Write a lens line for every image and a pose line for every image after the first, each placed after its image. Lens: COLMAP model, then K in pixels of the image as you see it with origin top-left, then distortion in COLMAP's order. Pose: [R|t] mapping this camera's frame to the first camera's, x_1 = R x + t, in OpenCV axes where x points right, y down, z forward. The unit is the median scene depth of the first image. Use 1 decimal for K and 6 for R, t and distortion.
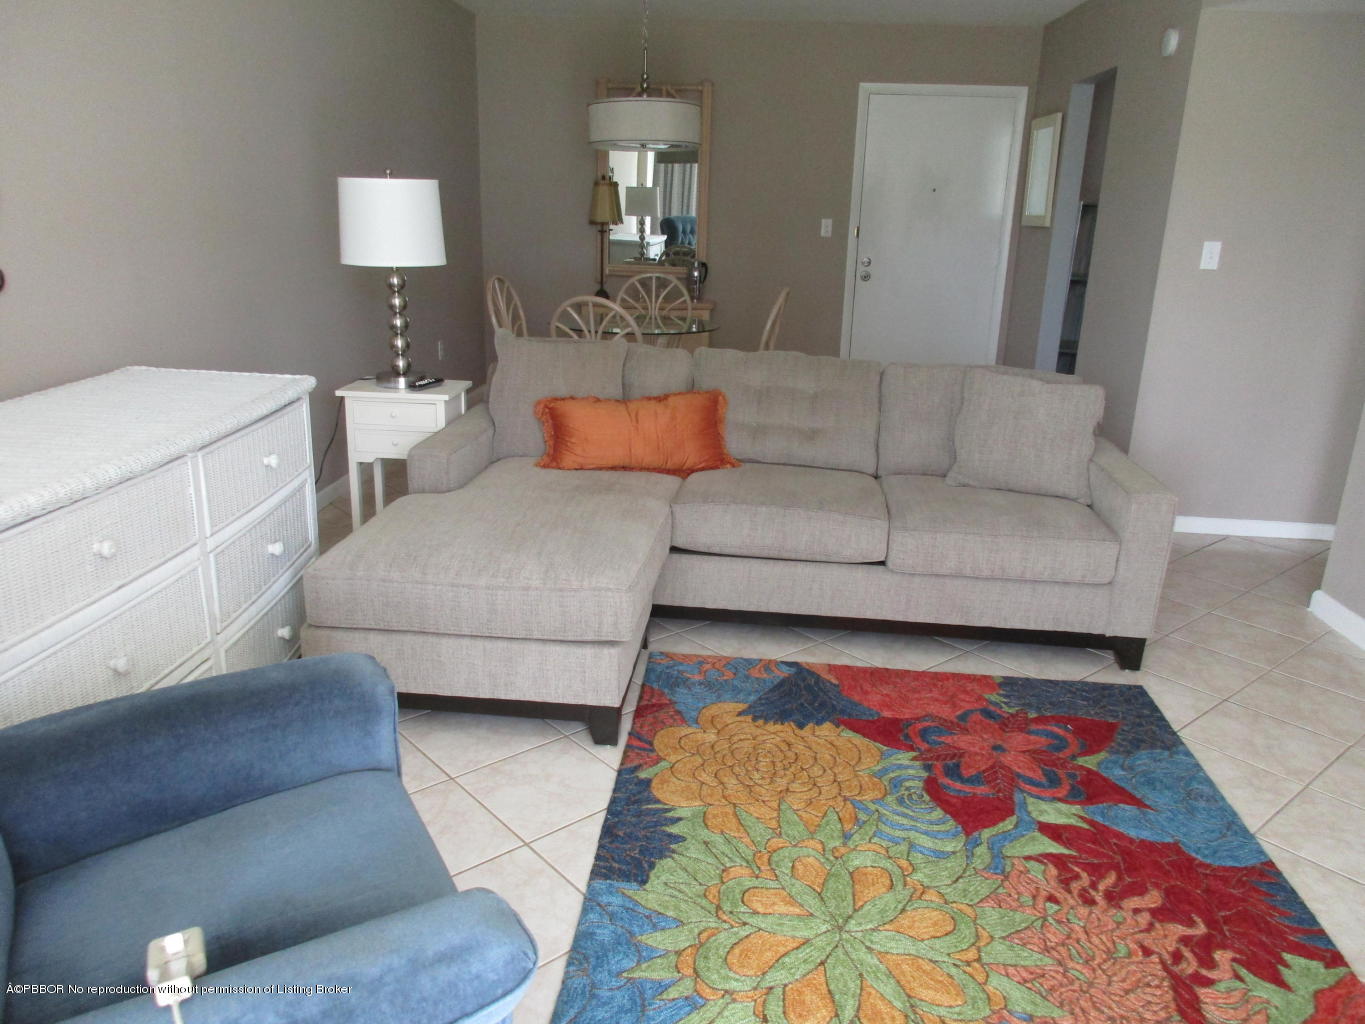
lens RADIAL K [[1029.9, 0, 682.5], [0, 1029.9, 512.0], [0, 0, 1]] dist [0.005704, -0.004083]
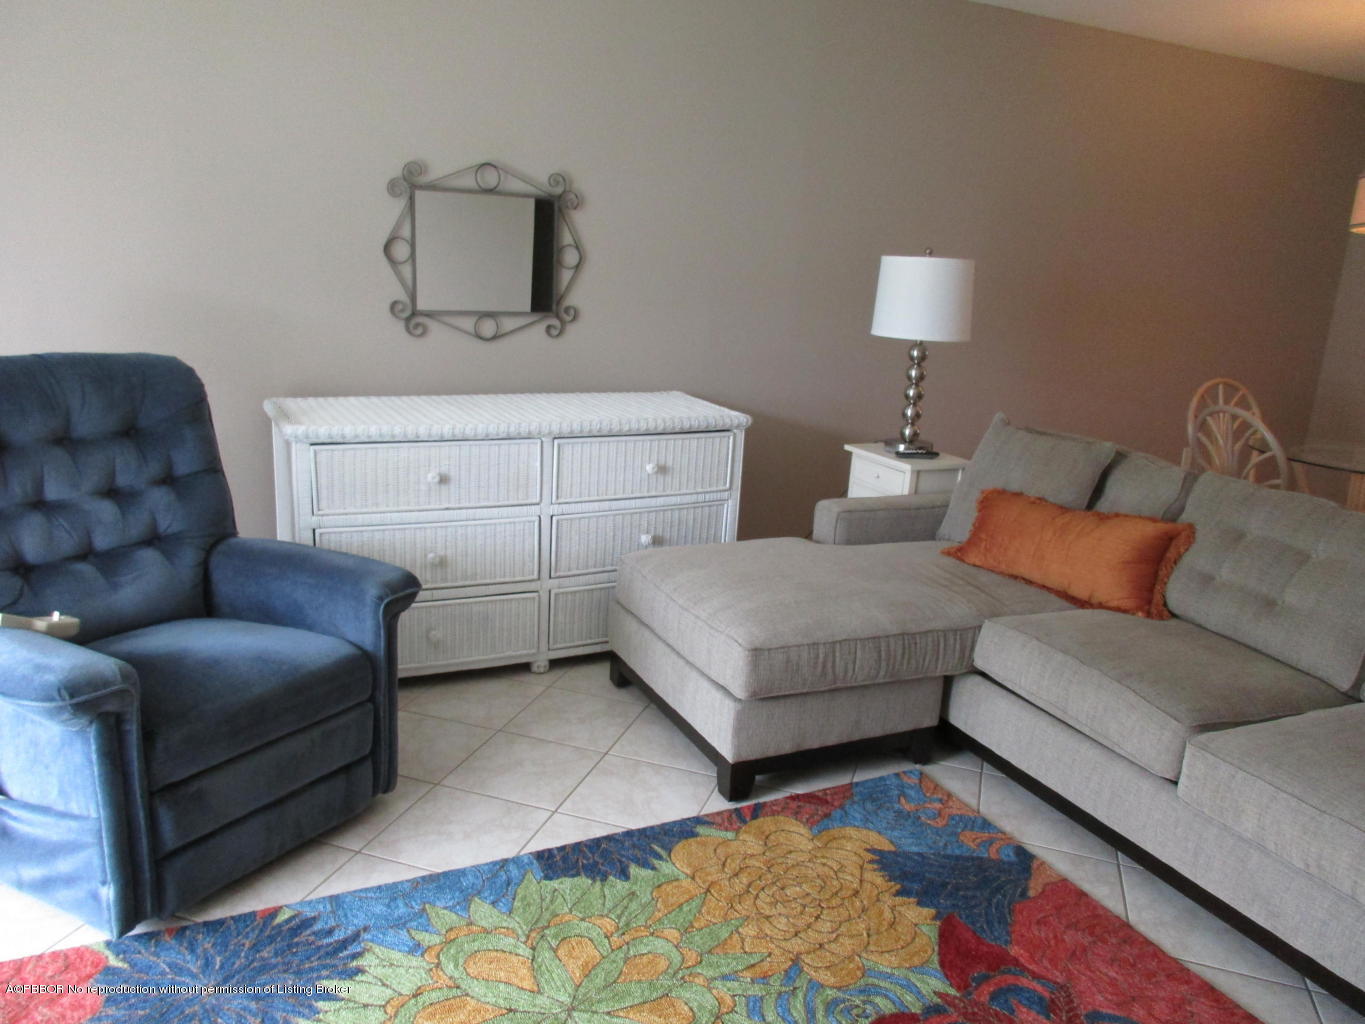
lens RADIAL K [[1029.9, 0, 682.5], [0, 1029.9, 512.0], [0, 0, 1]] dist [0.005704, -0.004083]
pose [[0.511513, 0.207738, -0.833787, 0.762904], [-0.290847, 0.954918, 0.059488, -0.096069], [0.808556, 0.212076, 0.548873, 0.403350]]
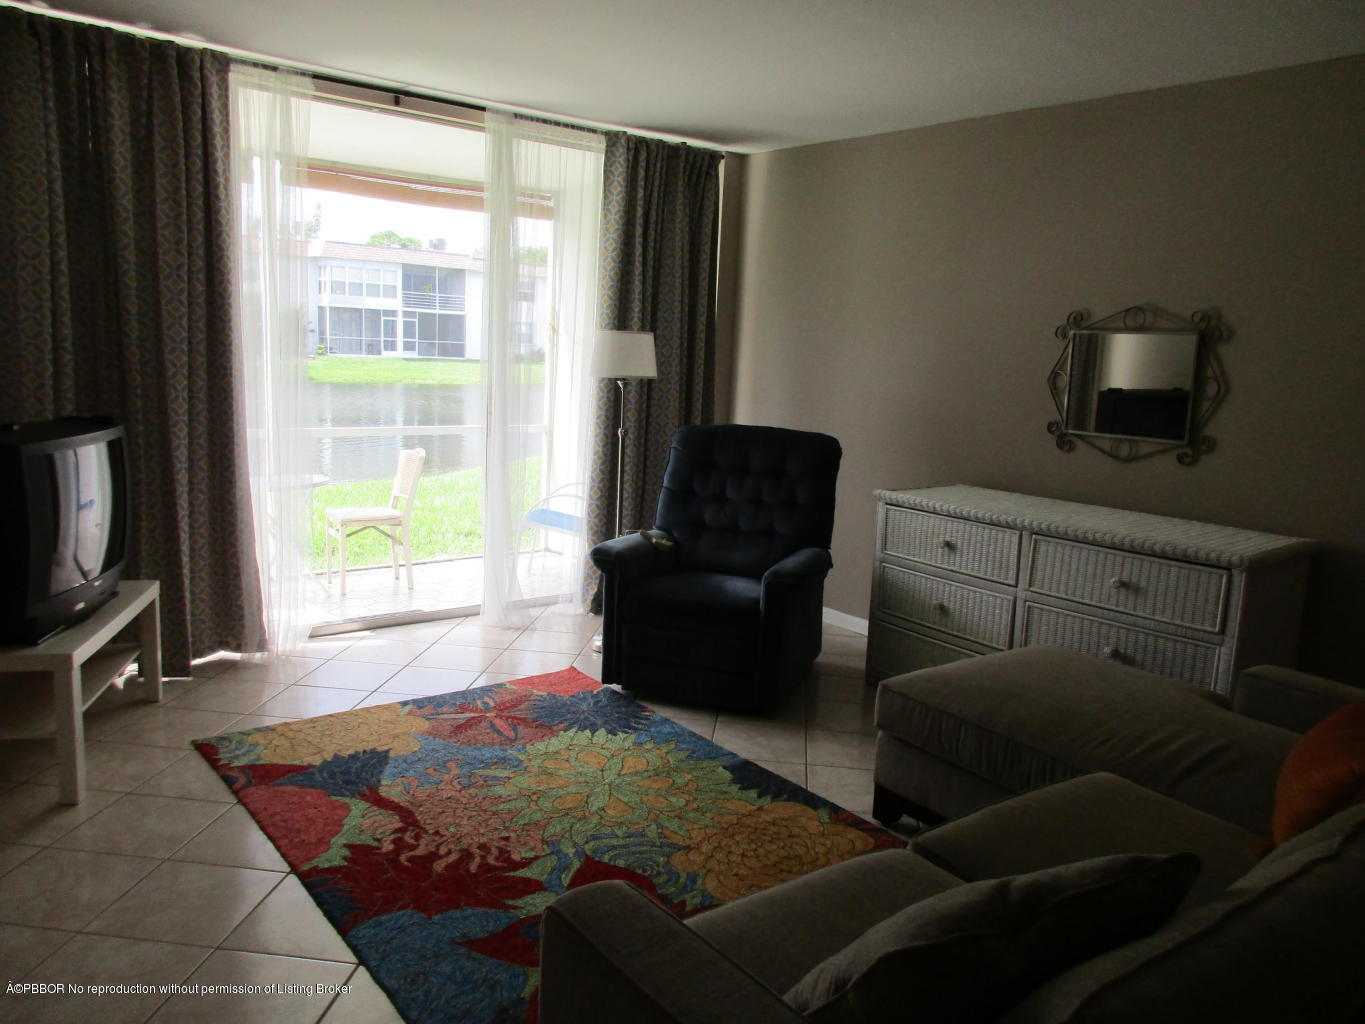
lens RADIAL K [[1029.9, 0, 682.5], [0, 1029.9, 512.0], [0, 0, 1]] dist [0.005704, -0.004083]
pose [[-0.730093, 0.042259, -0.682040, 0.981760], [-0.271664, 0.897876, 0.346436, -0.483514], [0.627027, 0.438216, -0.644052, 1.642200]]
